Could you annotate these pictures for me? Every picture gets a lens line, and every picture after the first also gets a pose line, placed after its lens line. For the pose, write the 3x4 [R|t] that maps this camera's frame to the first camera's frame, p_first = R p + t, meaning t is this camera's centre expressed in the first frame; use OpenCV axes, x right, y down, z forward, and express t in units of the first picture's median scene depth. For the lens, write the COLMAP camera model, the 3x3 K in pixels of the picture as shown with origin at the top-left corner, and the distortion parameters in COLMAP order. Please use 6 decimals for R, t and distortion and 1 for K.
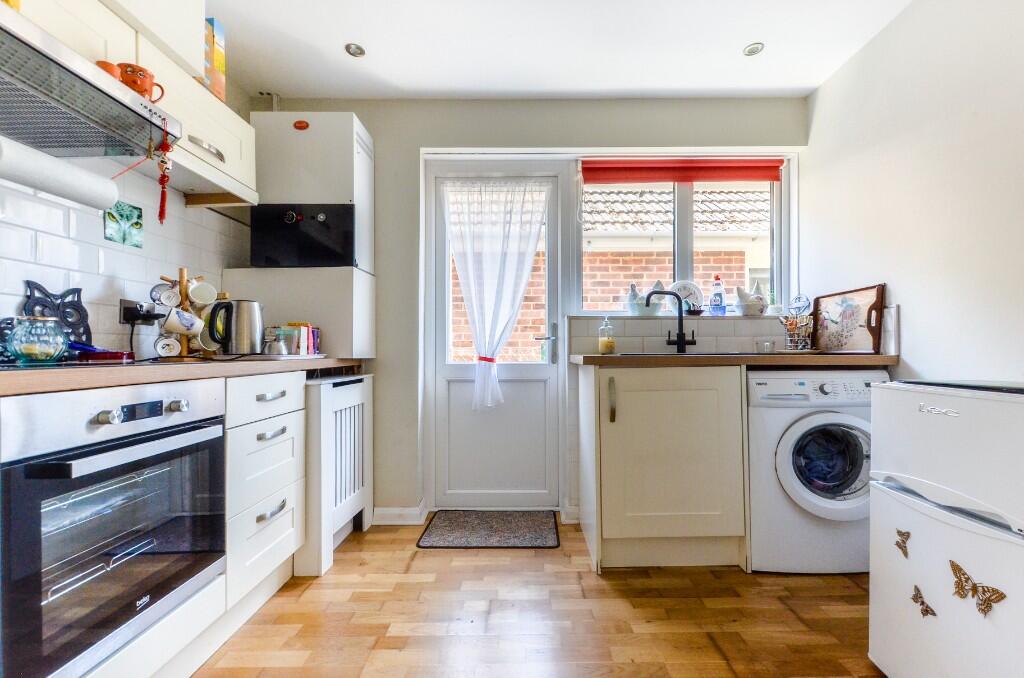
lens RADIAL K [[455.3, 0, 515.3], [0, 455.3, 349.6], [0, 0, 1]] dist [0.002635, -0.000091]
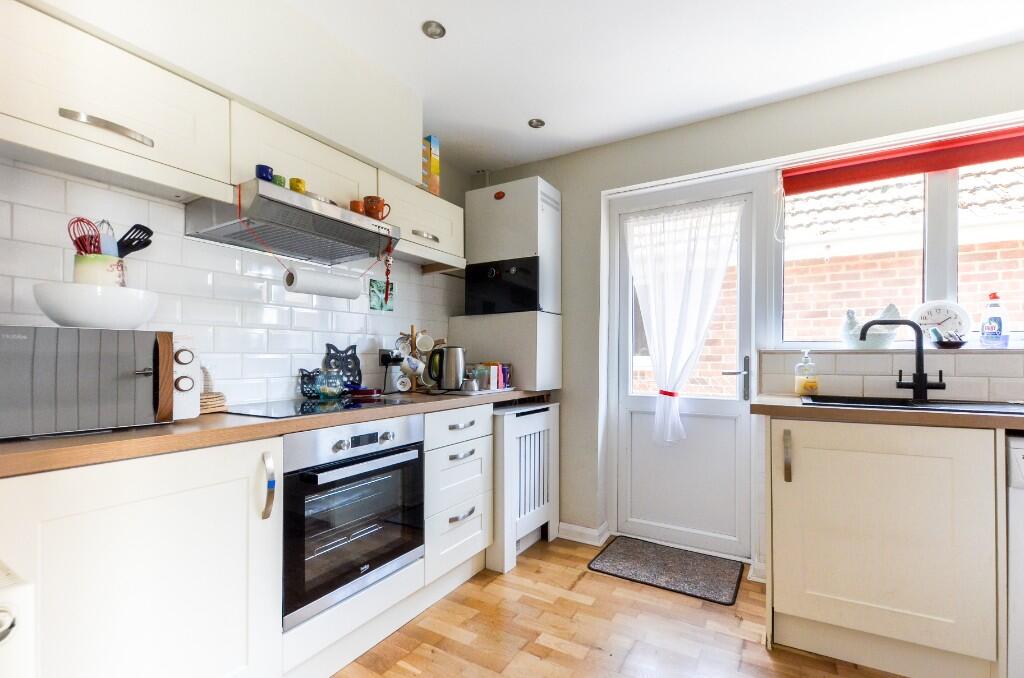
lens RADIAL K [[447.8, 0, 515.2], [0, 447.8, 360.7], [0, 0, 1]] dist [0.000331, -0.000267]
pose [[0.861955, 0.007060, -0.506935, 0.204079], [-0.001859, 0.999940, 0.010766, -0.083455], [0.506981, -0.008338, 0.861917, -0.001083]]
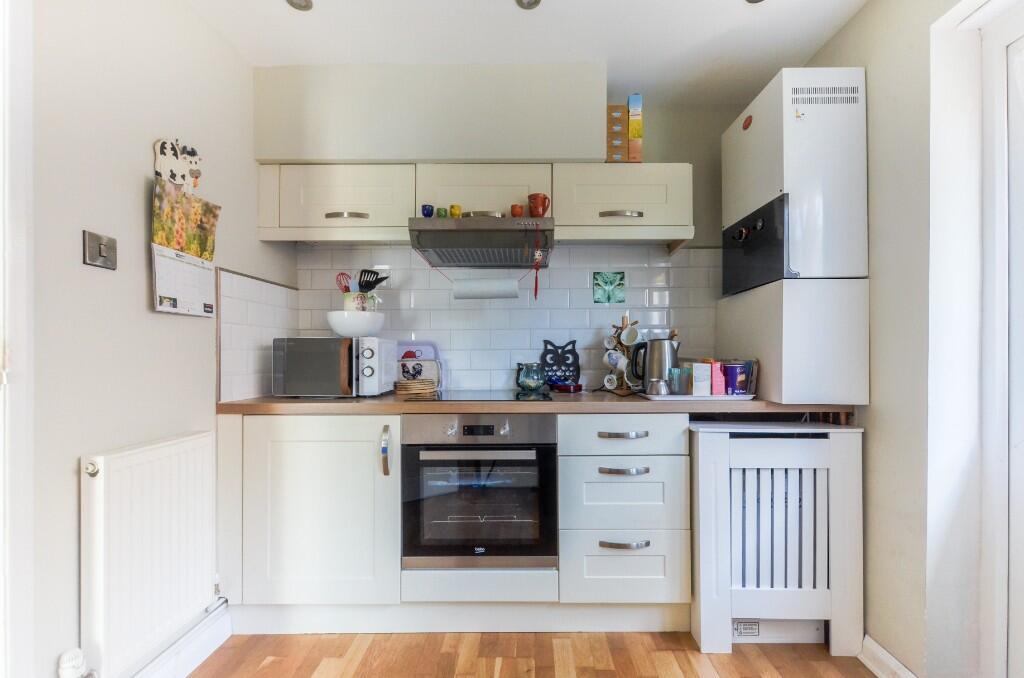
lens RADIAL K [[440.3, 0, 526.7], [0, 440.3, 352.6], [0, 0, 1]] dist [0.000121, 0.000169]
pose [[-0.002414, 0.005266, -0.999983, 0.429897], [0.008808, 0.999947, 0.005244, -0.085547], [0.999958, -0.008796, -0.002460, 0.706916]]
